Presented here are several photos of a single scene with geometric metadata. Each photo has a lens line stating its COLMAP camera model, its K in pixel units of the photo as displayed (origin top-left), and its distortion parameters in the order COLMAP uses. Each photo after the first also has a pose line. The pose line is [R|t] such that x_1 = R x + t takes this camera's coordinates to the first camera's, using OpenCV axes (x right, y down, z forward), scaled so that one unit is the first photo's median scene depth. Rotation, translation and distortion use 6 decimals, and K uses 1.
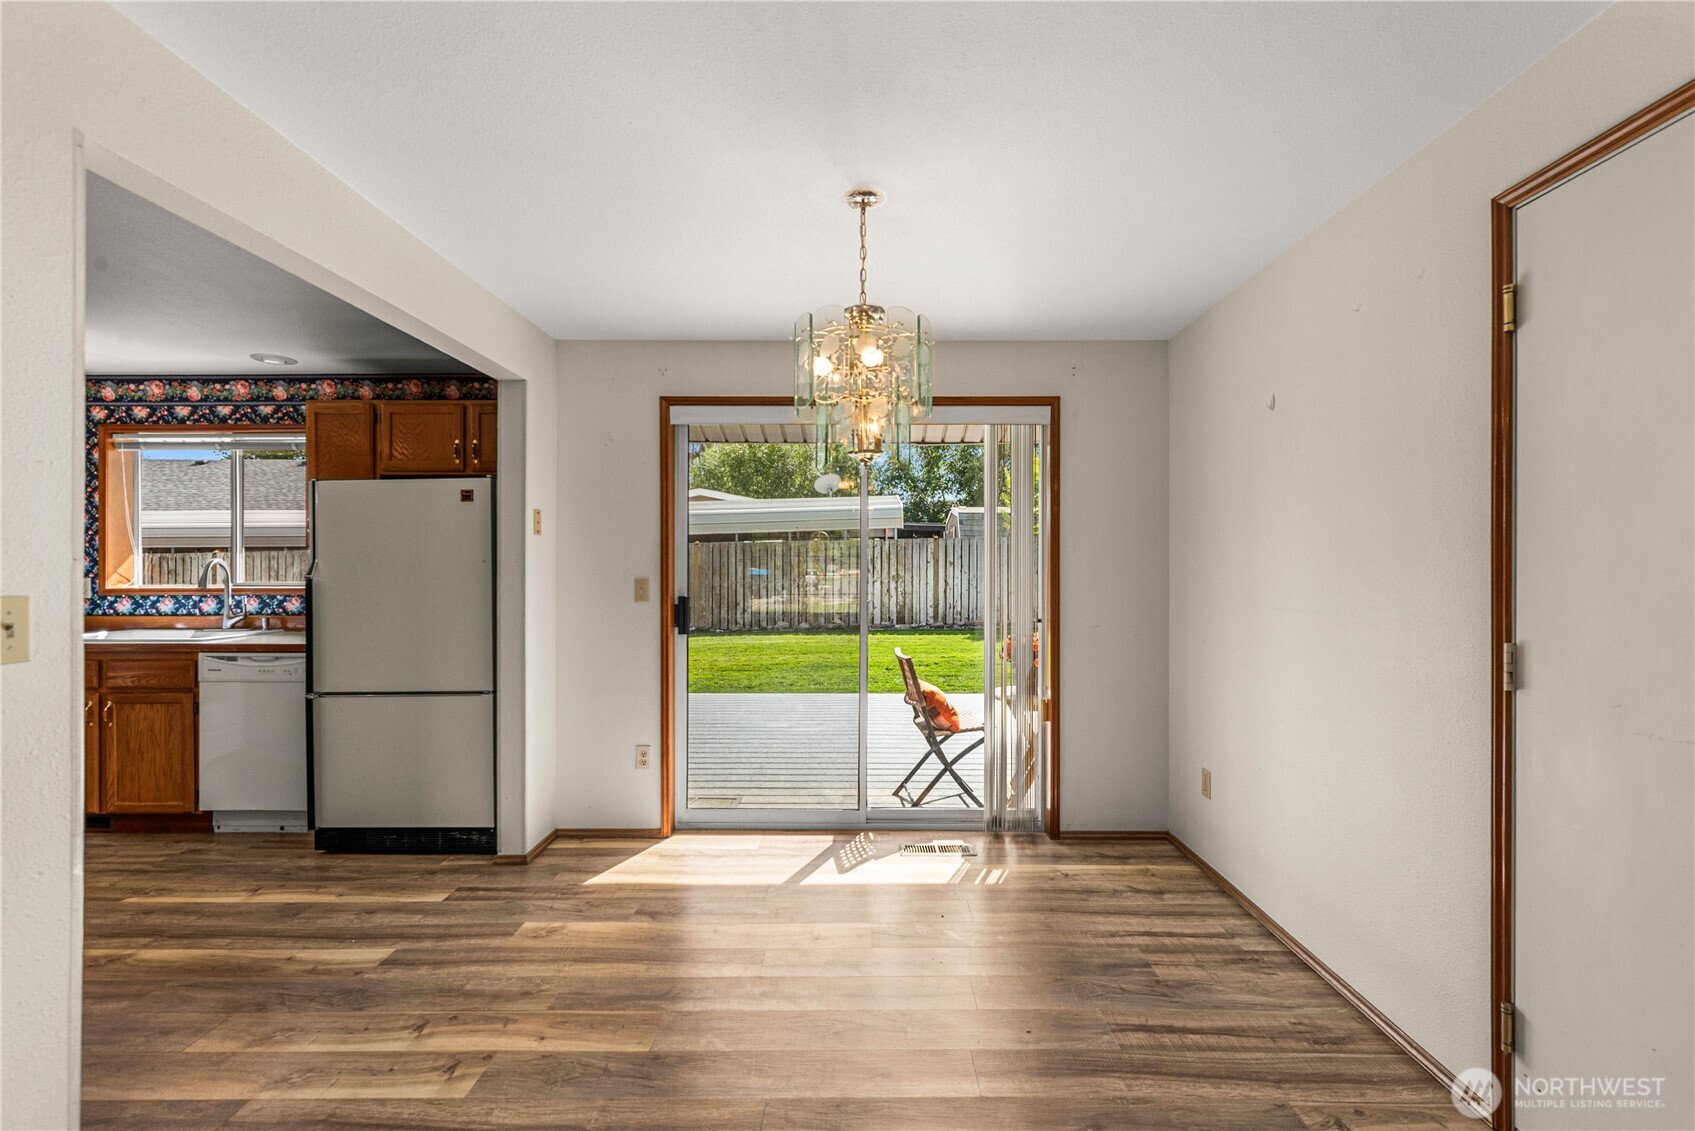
lens RADIAL K [[744.3, 0, 854.4], [0, 744.3, 571.2], [0, 0, 1]] dist [0.001532, 0.000116]
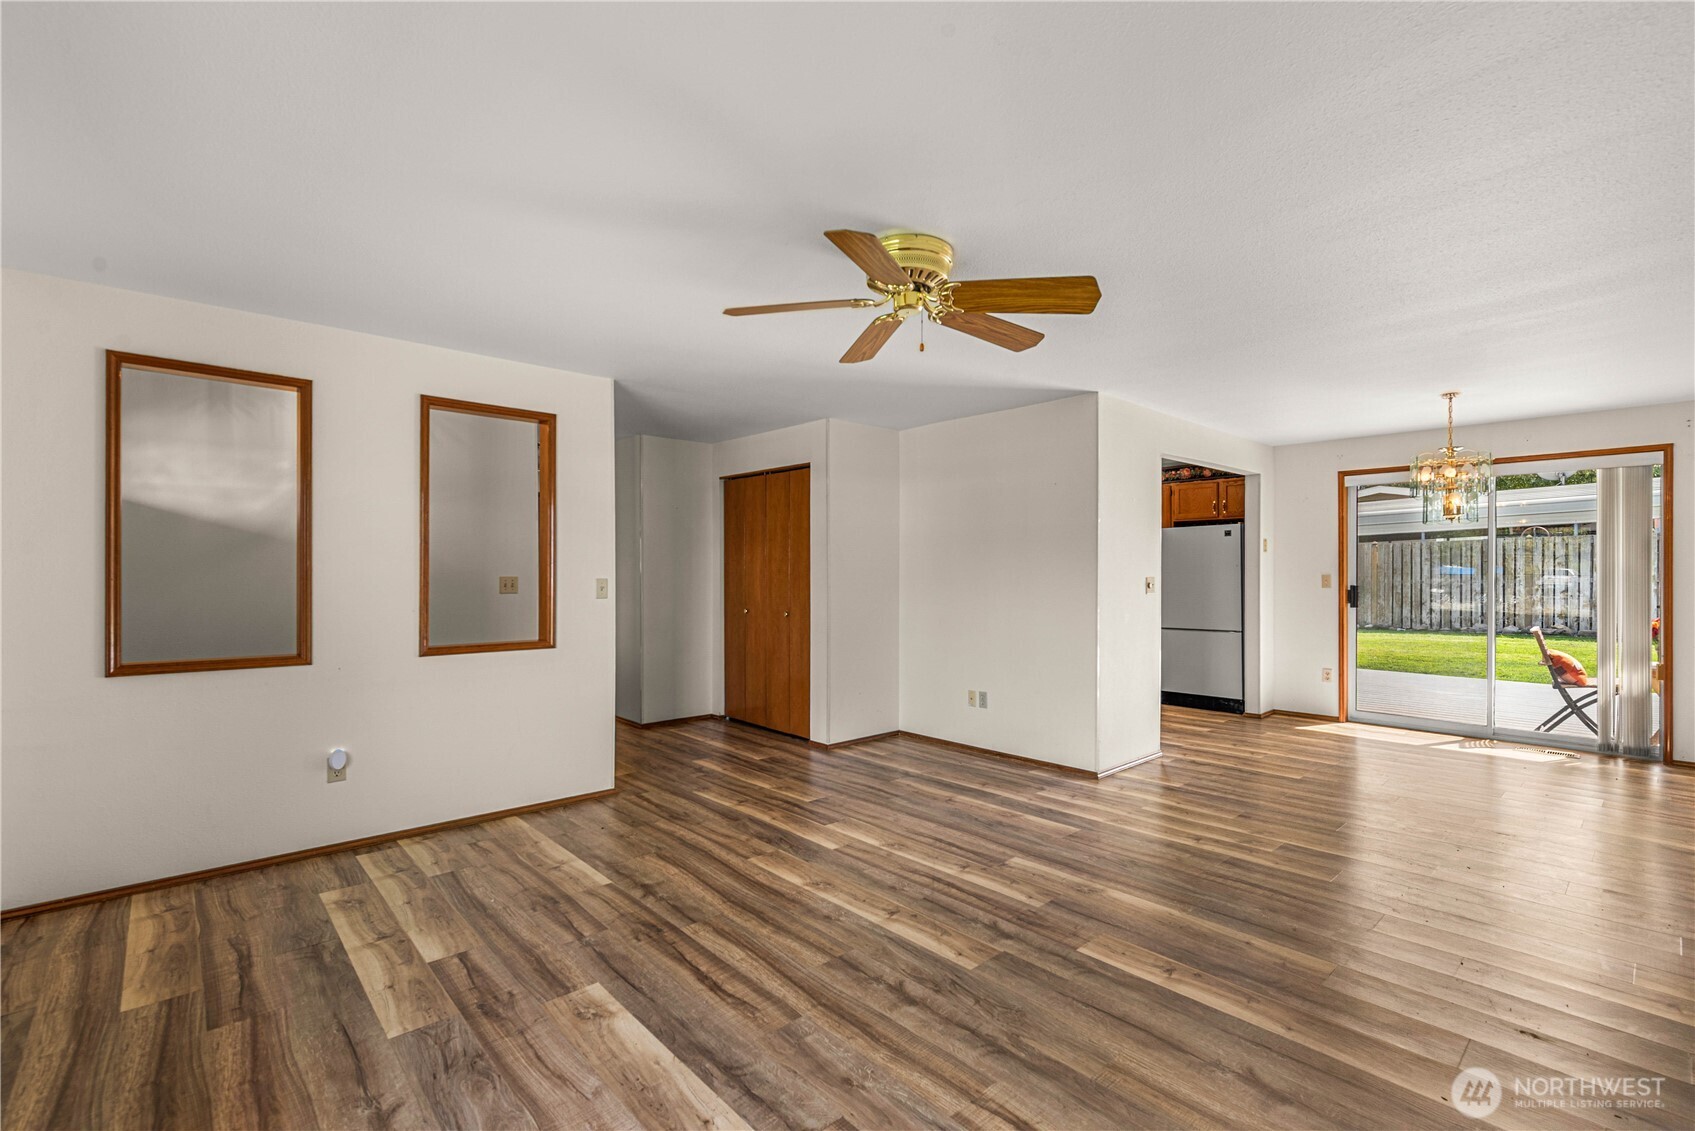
lens RADIAL K [[744.3, 0, 857.1], [0, 744.3, 573.3], [0, 0, 1]] dist [0.001532, 0.000116]
pose [[0.681117, 0.000947, -0.732174, 0.254657], [0.001844, 0.999994, 0.003008, -0.002059], [0.732172, -0.003399, 0.681111, -1.032945]]
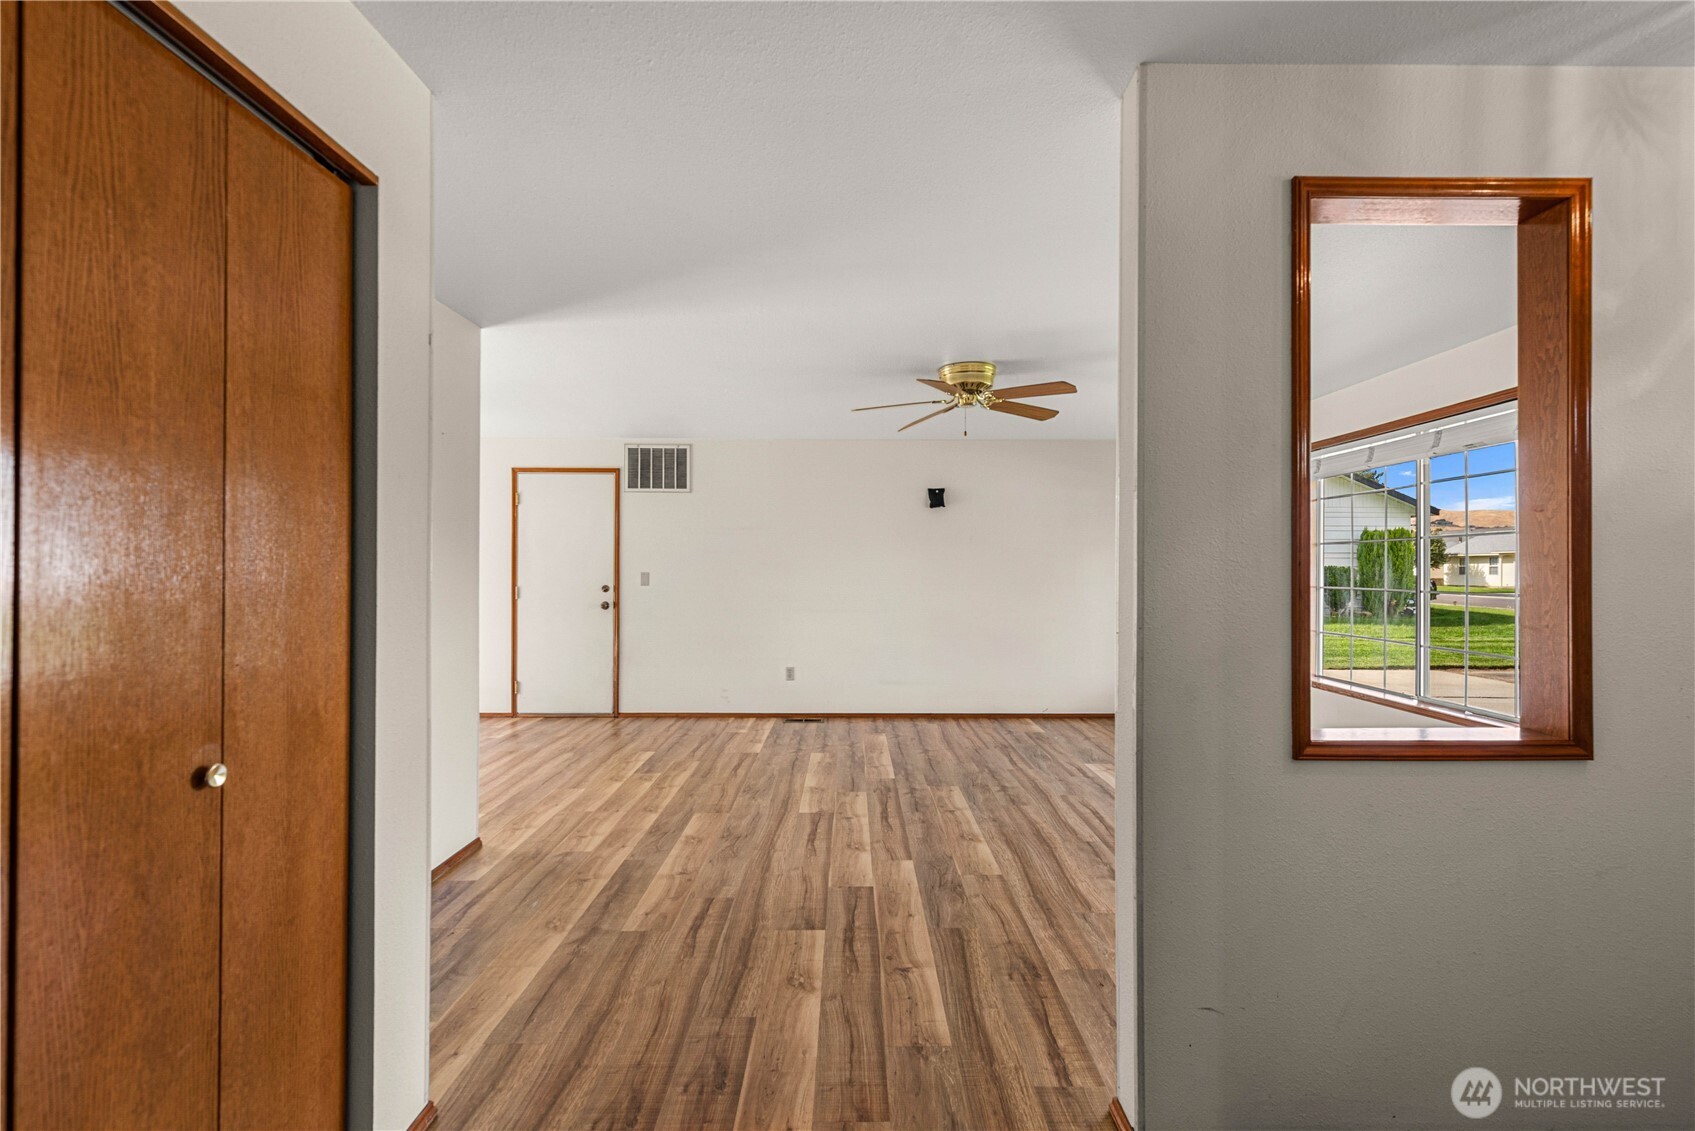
lens RADIAL K [[744.3, 0, 850.7], [0, 744.3, 562.6], [0, 0, 1]] dist [0.001532, 0.000116]
pose [[-0.008198, 0.007792, 0.999936, -1.385202], [-0.004305, 0.999960, -0.007828, -0.002249], [-0.999957, -0.004369, -0.008164, -0.319871]]
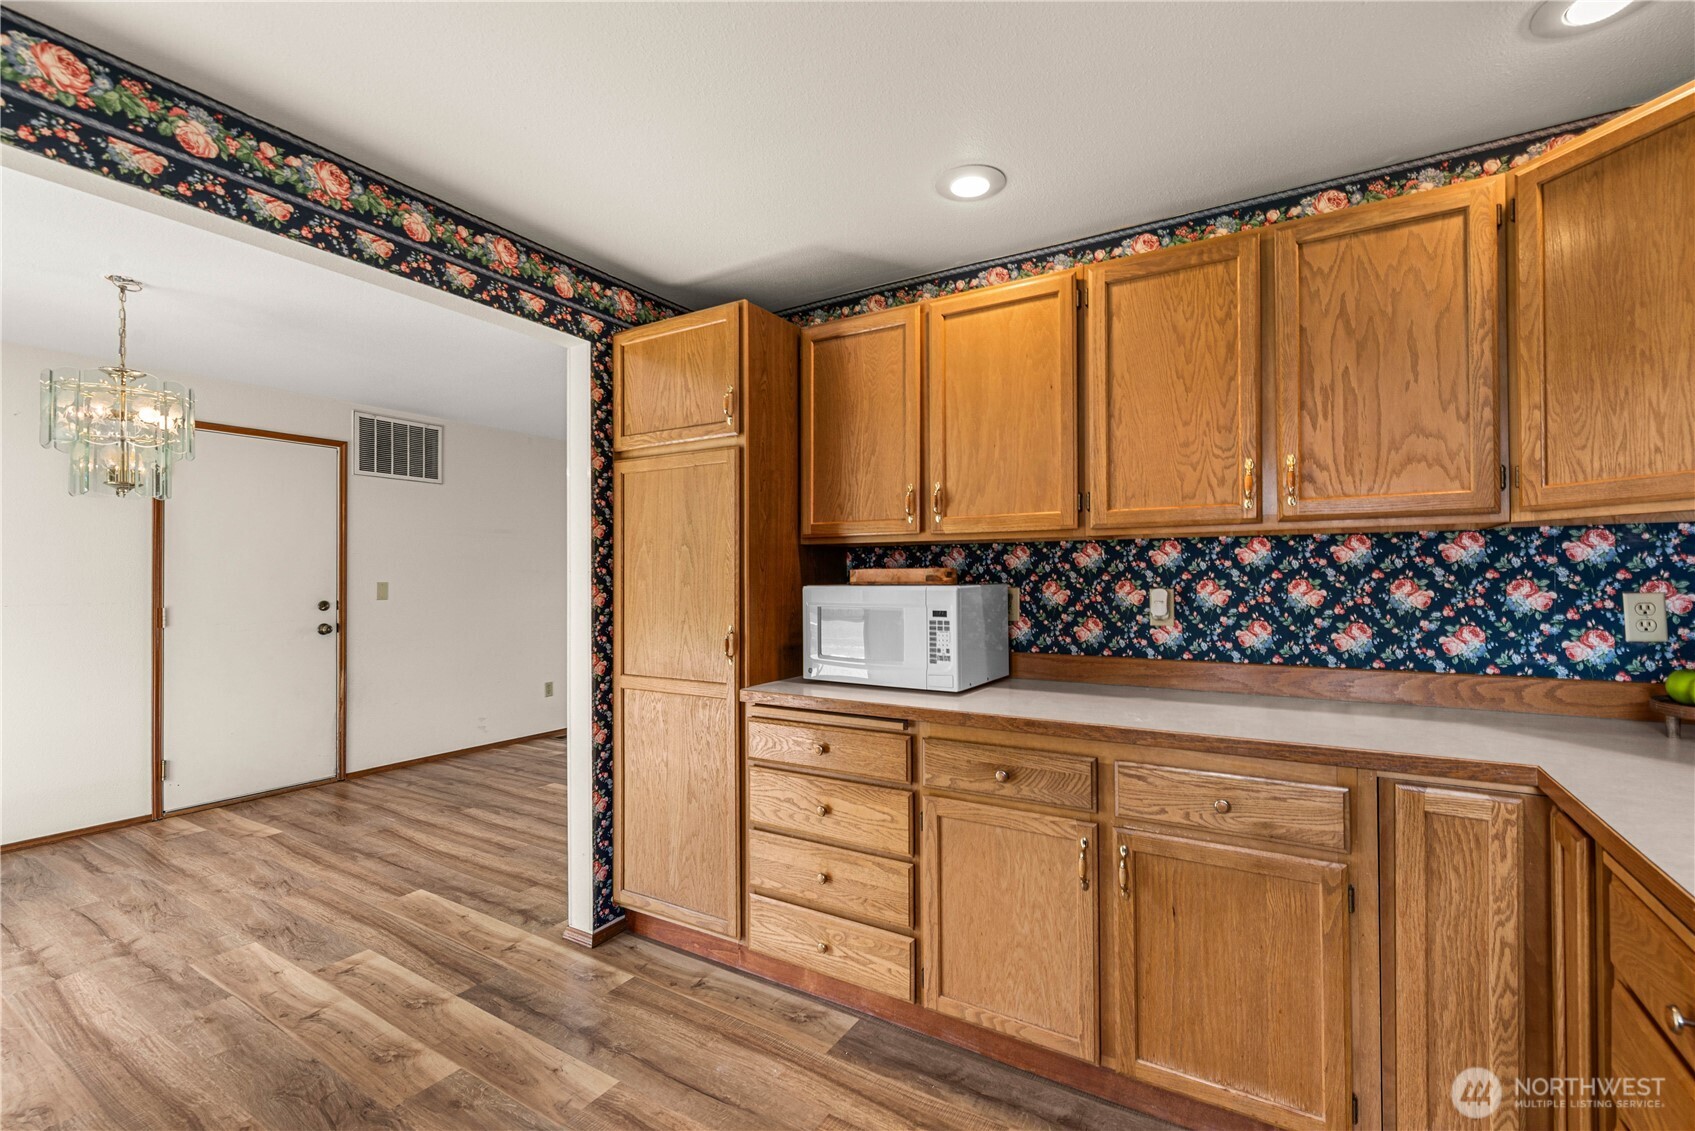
lens RADIAL K [[744.3, 0, 854.5], [0, 744.3, 566.7], [0, 0, 1]] dist [0.001532, 0.000116]
pose [[-0.853895, 0.008005, 0.520384, -1.042216], [0.000935, 0.999904, -0.013847, 0.000533], [-0.520445, -0.011338, -0.853820, 0.881106]]
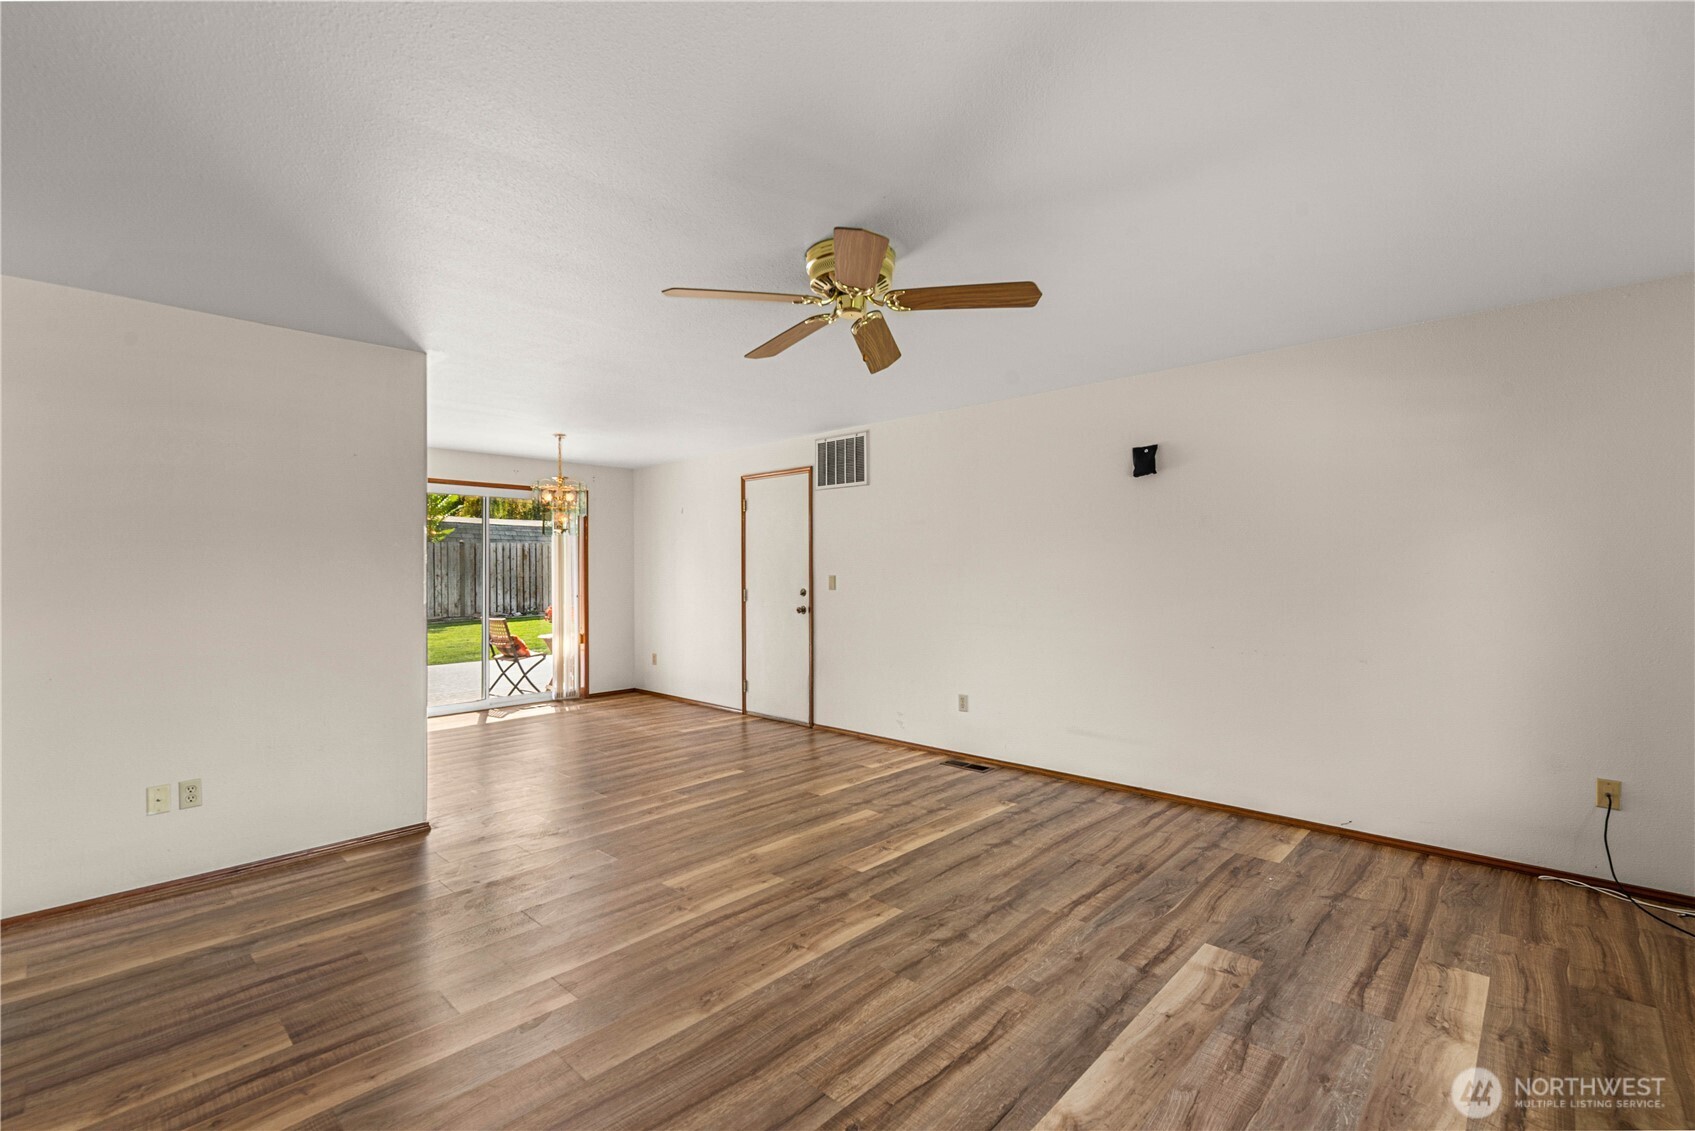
lens RADIAL K [[744.3, 0, 849.9], [0, 744.3, 565.5], [0, 0, 1]] dist [0.001532, 0.000116]
pose [[0.684405, 0.000374, 0.729102, -0.767937], [0.005806, 0.999965, -0.005962, -0.002568], [-0.729079, 0.008314, 0.684379, -1.001580]]
